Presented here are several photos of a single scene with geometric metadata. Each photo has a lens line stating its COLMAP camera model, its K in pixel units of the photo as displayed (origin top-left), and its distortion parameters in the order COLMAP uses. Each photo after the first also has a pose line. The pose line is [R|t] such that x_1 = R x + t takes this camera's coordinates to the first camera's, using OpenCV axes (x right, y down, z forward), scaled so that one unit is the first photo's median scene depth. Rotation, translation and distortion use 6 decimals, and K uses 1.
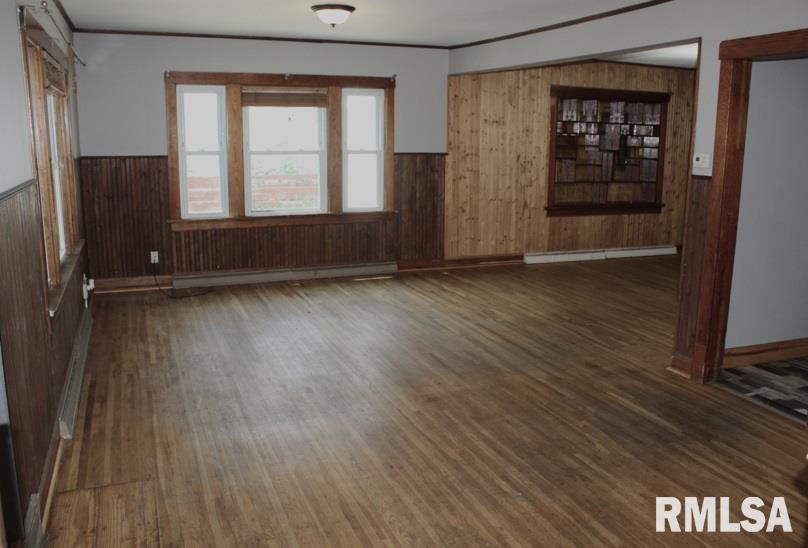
lens RADIAL K [[688.5, 0, 404.0], [0, 688.5, 274.0], [0, 0, 1]] dist [-0.115305, 0.007953]
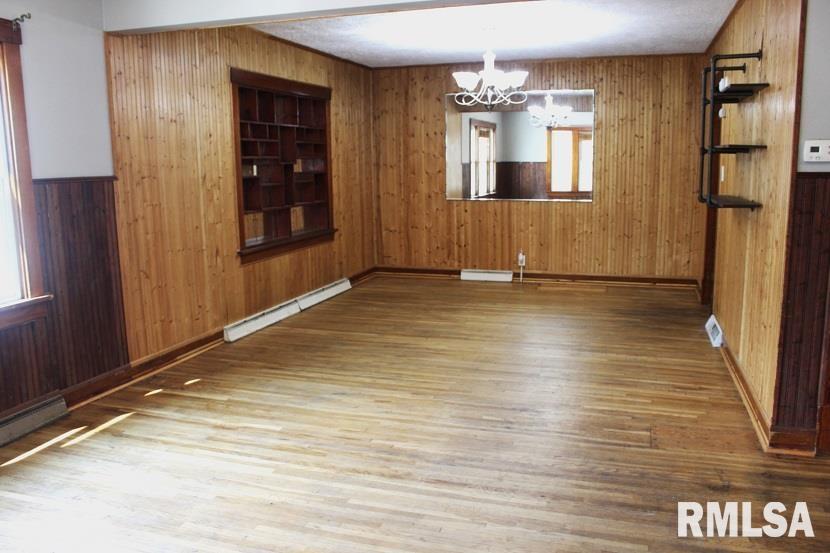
lens RADIAL K [[689.6, 0, 415.0], [0, 689.6, 276.5], [0, 0, 1]] dist [-0.157204, 0.142242]
pose [[0.636475, -0.147759, 0.757011, -0.257424], [0.175012, 0.983545, 0.044830, -0.101410], [-0.751179, 0.103952, 0.651862, 0.610588]]
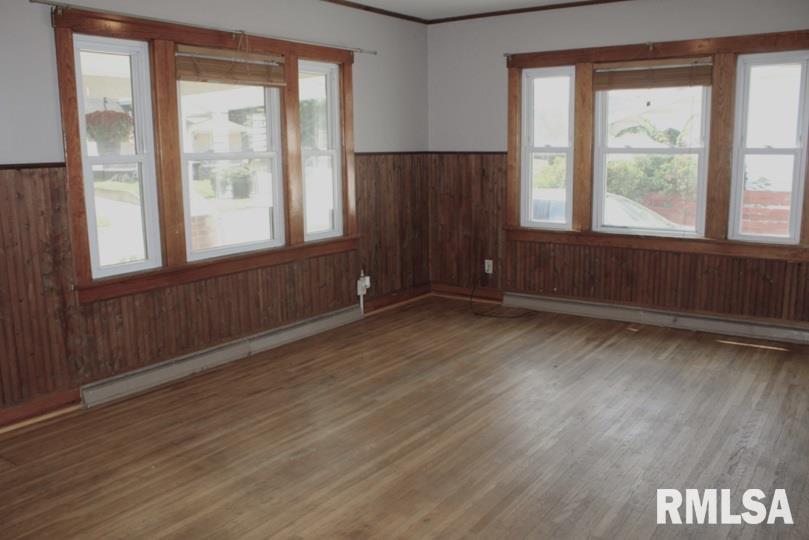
lens RADIAL K [[696.7, 0, 404.5], [0, 696.7, 270.0], [0, 0, 1]] dist [-0.170505, 0.168806]
pose [[0.544148, 0.129888, -0.828874, 0.358645], [-0.151889, 0.986870, 0.054933, -0.059392], [0.825126, 0.096006, 0.556732, 0.452442]]
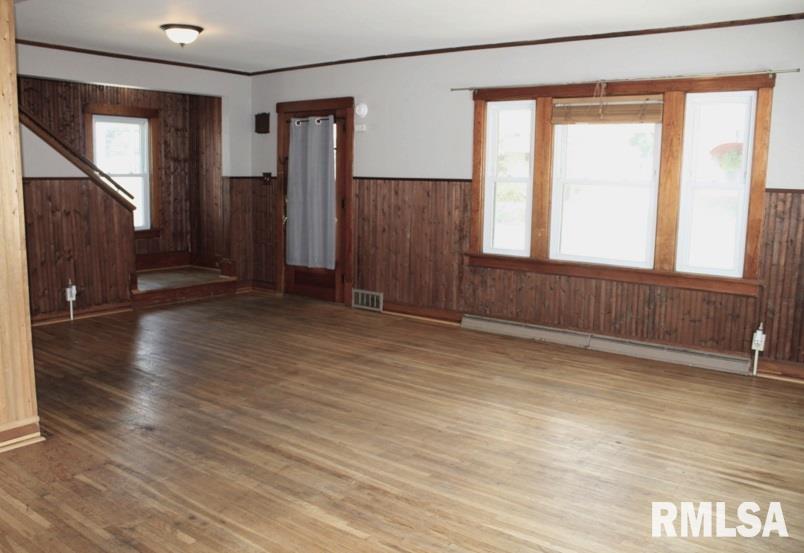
lens RADIAL K [[691.4, 0, 389.1], [0, 691.4, 275.4], [0, 0, 1]] dist [-0.162064, 0.150989]
pose [[-0.861623, 0.051619, -0.504917, 0.322783], [-0.125345, 0.942360, 0.310236, -0.237844], [0.491828, 0.330595, -0.805489, 1.315385]]
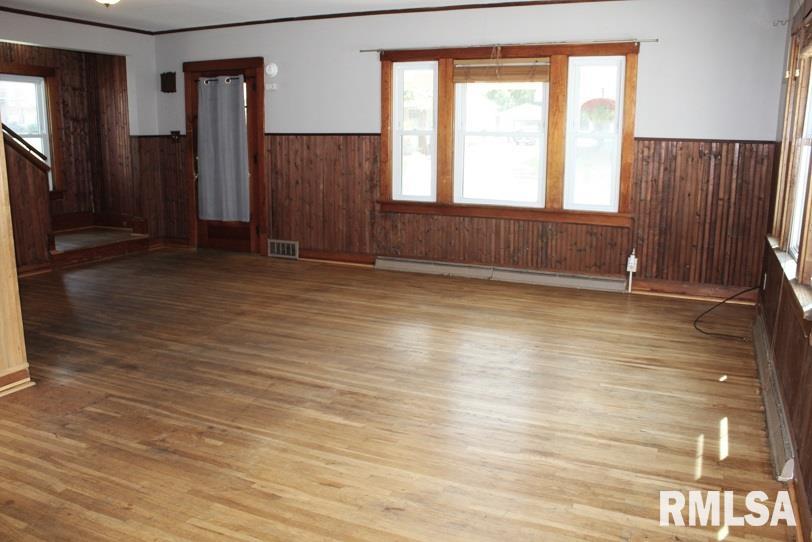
lens RADIAL K [[690.9, 0, 406.0], [0, 690.9, 271.0], [0, 0, 1]] dist [-0.160488, 0.144033]
pose [[-0.726688, 0.123592, -0.675759, 0.446627], [-0.151059, 0.930858, 0.332692, -0.240778], [0.670154, 0.343843, -0.657773, 1.348237]]
